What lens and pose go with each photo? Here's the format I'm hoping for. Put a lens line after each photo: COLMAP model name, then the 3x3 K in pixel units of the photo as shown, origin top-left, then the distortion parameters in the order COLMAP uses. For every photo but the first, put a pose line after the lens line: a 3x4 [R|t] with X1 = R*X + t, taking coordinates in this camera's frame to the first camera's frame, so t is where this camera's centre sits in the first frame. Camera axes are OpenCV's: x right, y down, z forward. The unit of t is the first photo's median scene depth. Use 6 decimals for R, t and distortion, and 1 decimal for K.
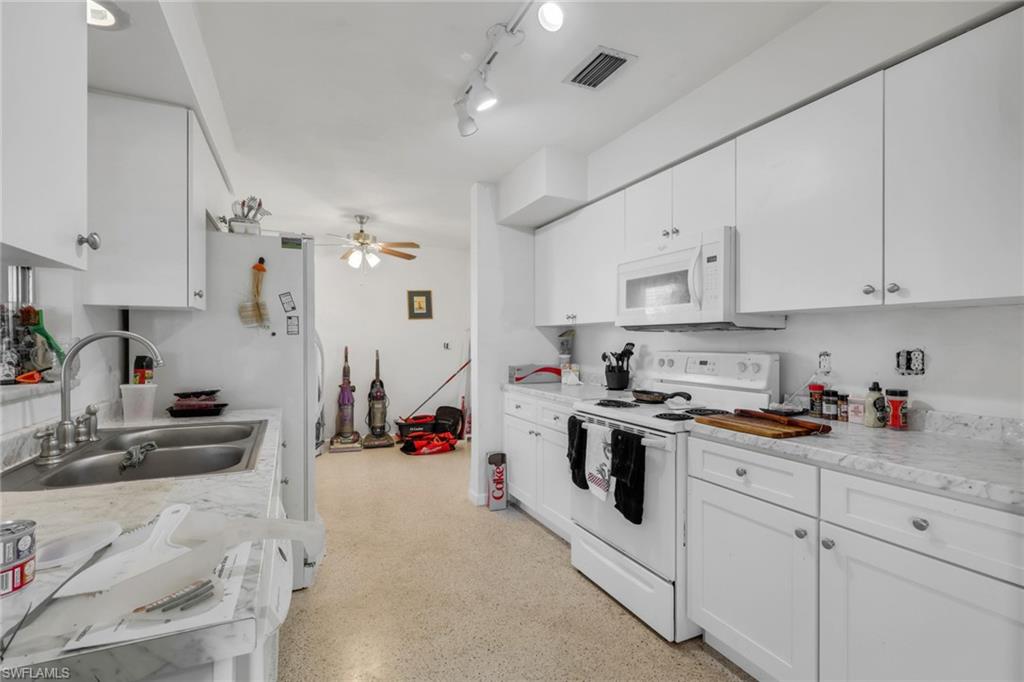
lens RADIAL K [[479.2, 0, 514.6], [0, 479.2, 340.8], [0, 0, 1]] dist [0.002312, 0.000682]
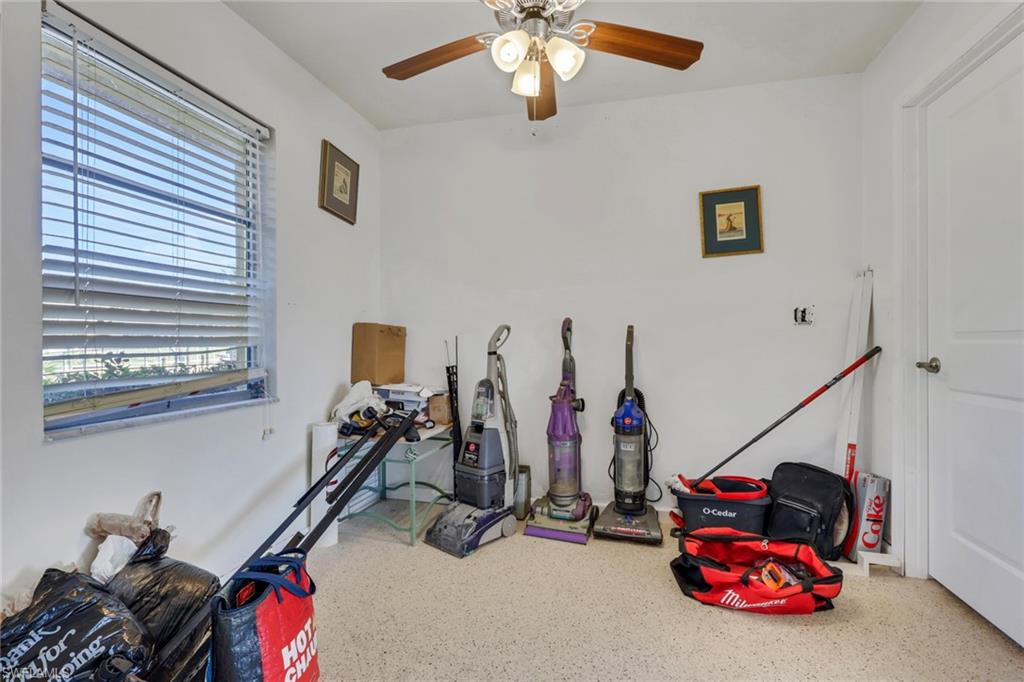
lens RADIAL K [[479.2, 0, 514.6], [0, 479.2, 340.8], [0, 0, 1]] dist [0.002312, 0.000682]
pose [[0.780938, -0.002565, -0.624603, -0.082998], [0.000265, 0.999993, -0.003777, 0.035804], [0.624608, 0.002784, 0.780933, 0.563053]]
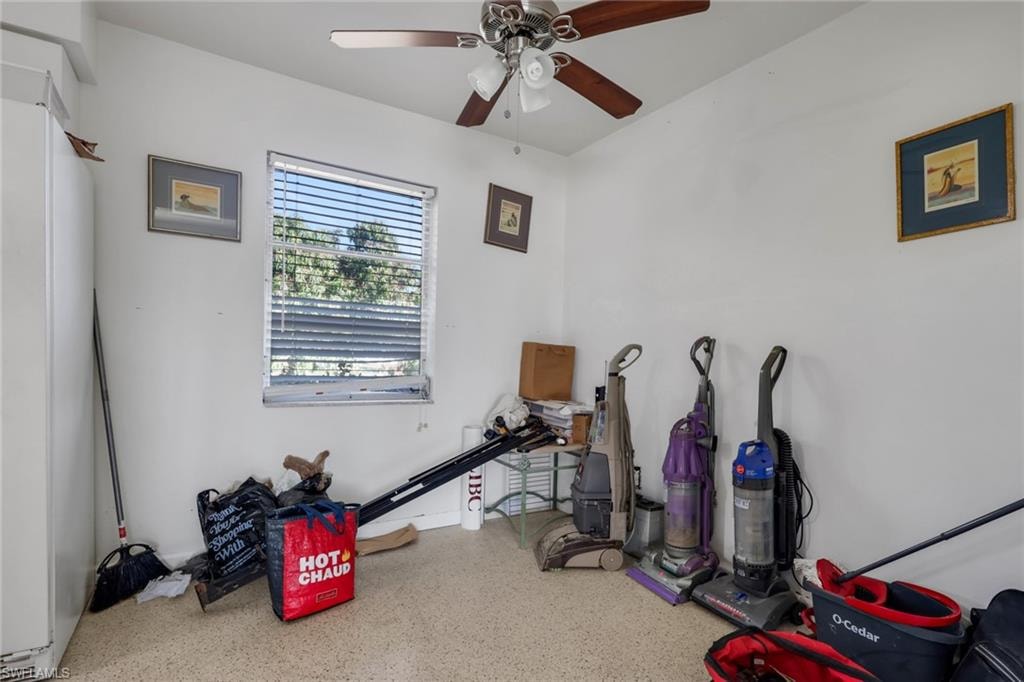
lens RADIAL K [[515.5, 0, 512.2], [0, 515.5, 368.8], [0, 0, 1]] dist [0.001632, 0.000547]
pose [[0.129431, 0.024935, -0.991275, 0.059990], [-0.032648, 0.999249, 0.020873, 0.034164], [0.991051, 0.029662, 0.130148, 0.757859]]
